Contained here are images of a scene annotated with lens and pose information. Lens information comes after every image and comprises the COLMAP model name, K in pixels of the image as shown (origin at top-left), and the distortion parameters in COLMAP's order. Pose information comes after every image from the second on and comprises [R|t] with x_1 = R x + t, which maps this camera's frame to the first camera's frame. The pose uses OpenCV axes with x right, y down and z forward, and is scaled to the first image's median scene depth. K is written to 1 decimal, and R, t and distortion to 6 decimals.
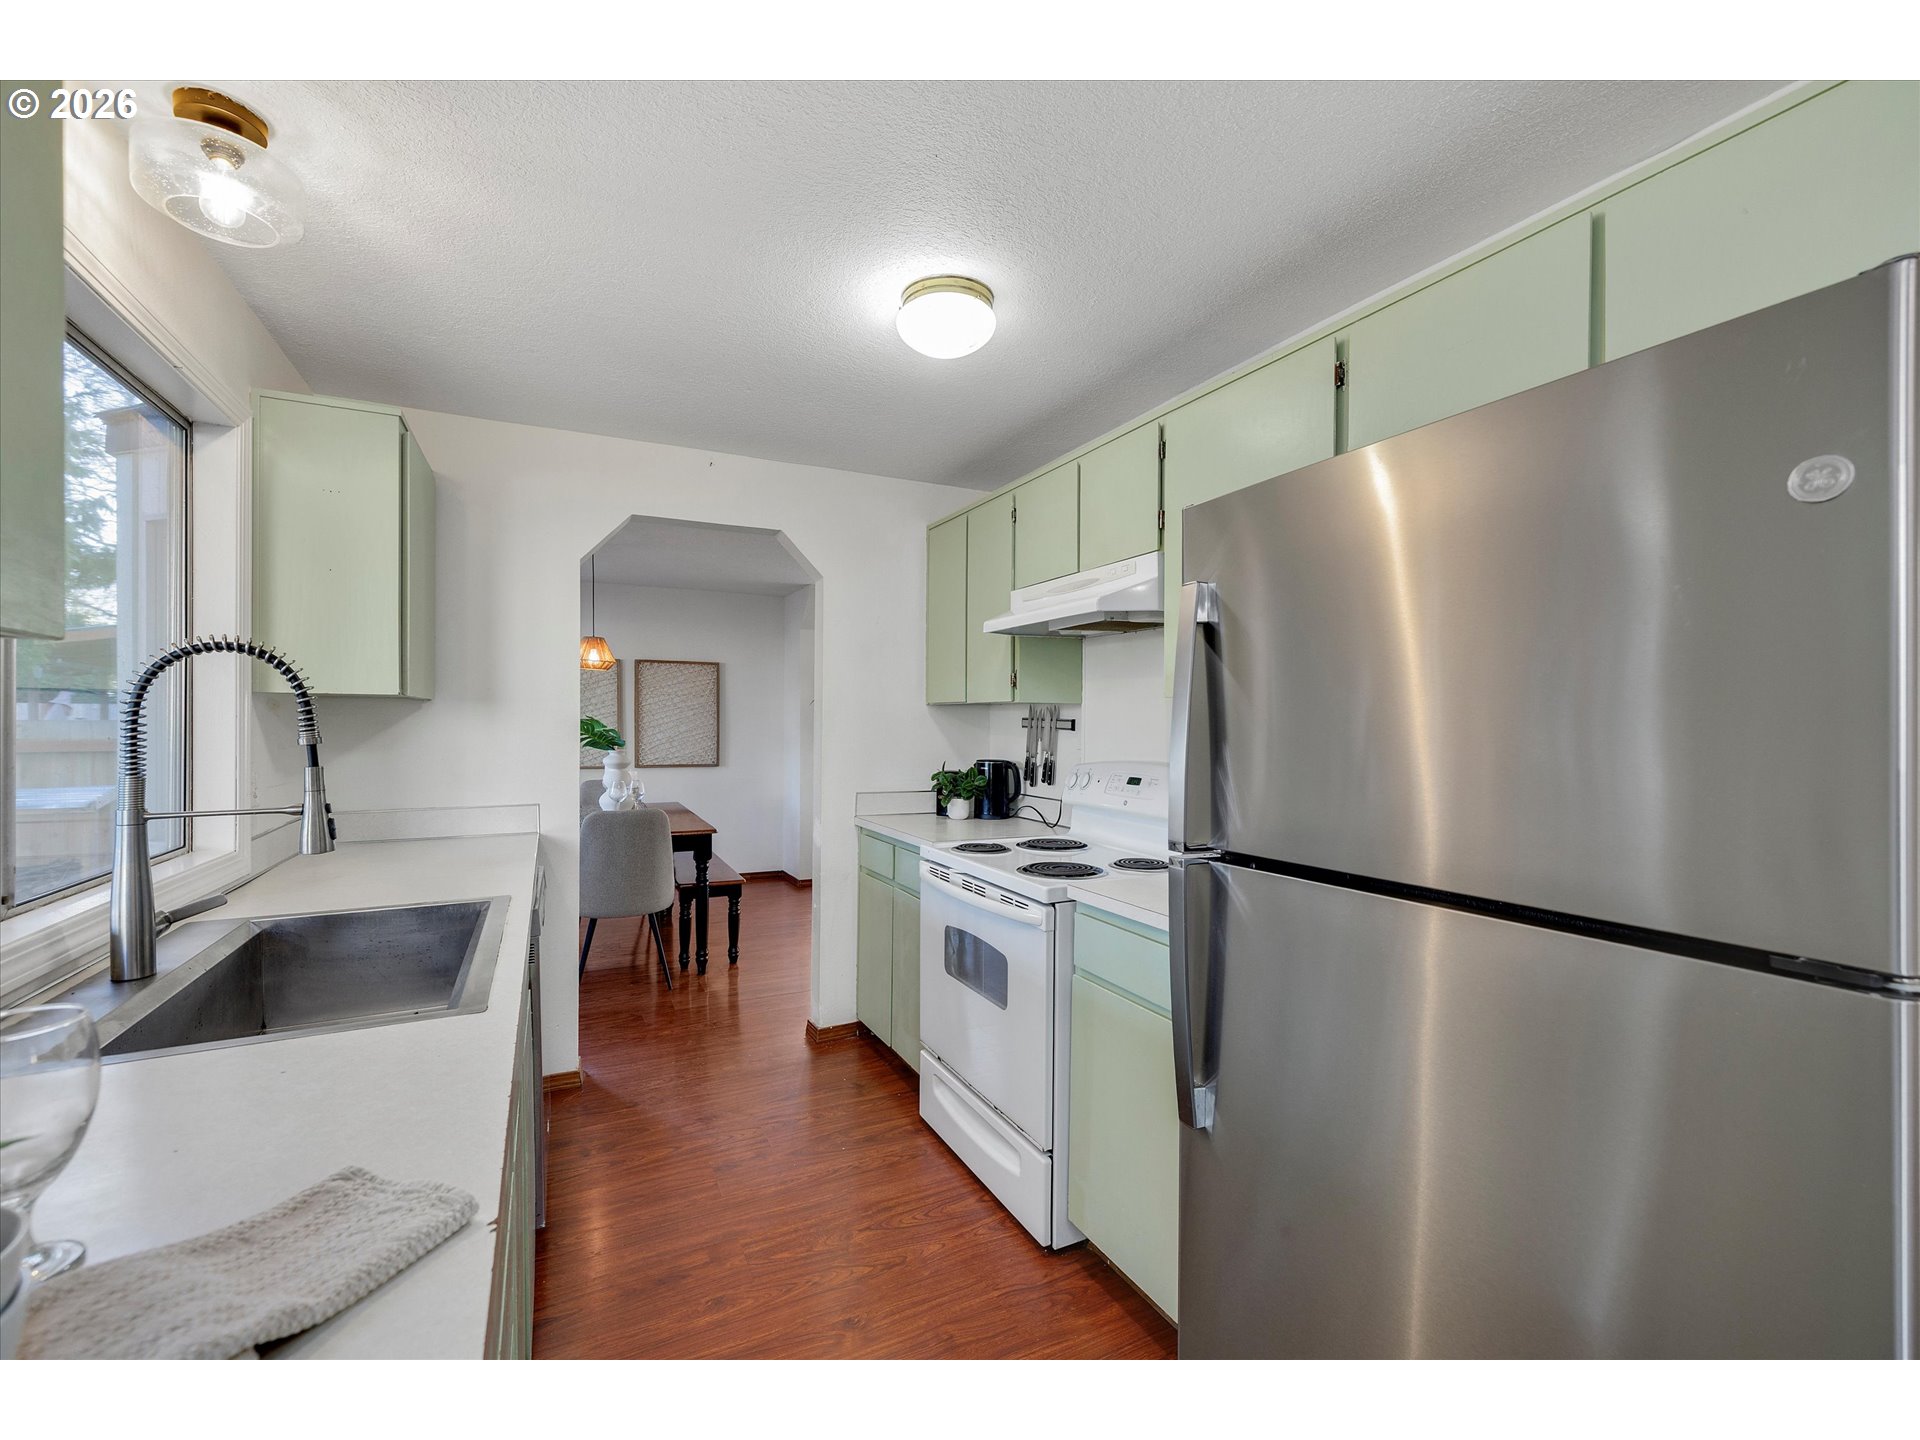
lens RADIAL K [[809.3, 0, 970.8], [0, 809.3, 724.7], [0, 0, 1]] dist [-0.001381, -0.000024]
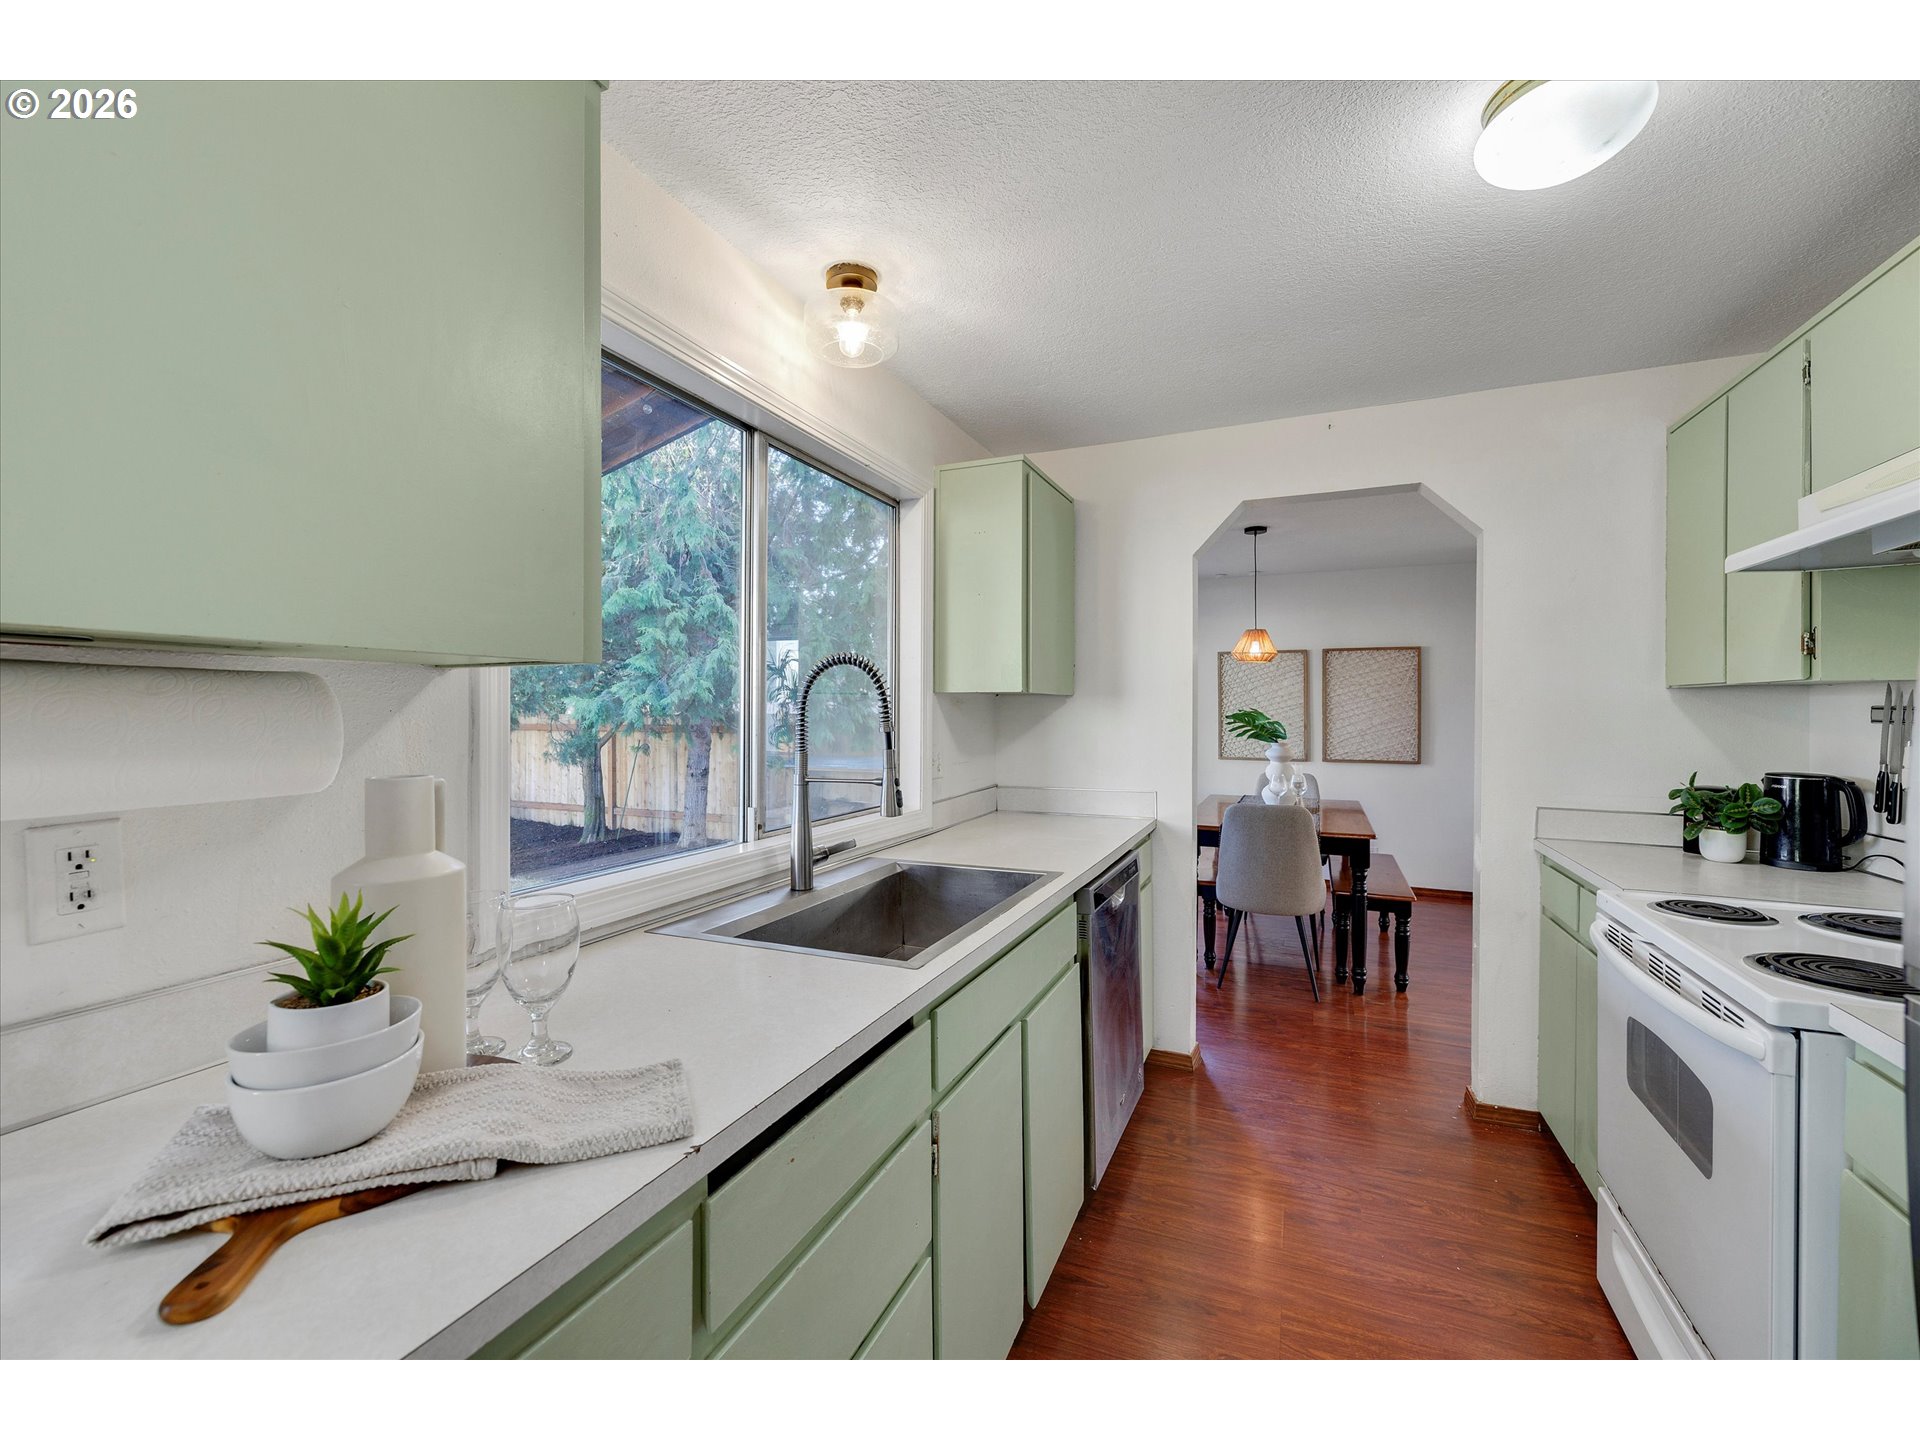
lens RADIAL K [[809.3, 0, 959.9], [0, 809.3, 711.6], [0, 0, 1]] dist [-0.001381, -0.000024]
pose [[0.629907, -0.004077, -0.776660, 0.108519], [-0.000663, 0.999983, -0.005786, -0.000544], [0.776670, 0.004160, 0.629893, 0.110730]]
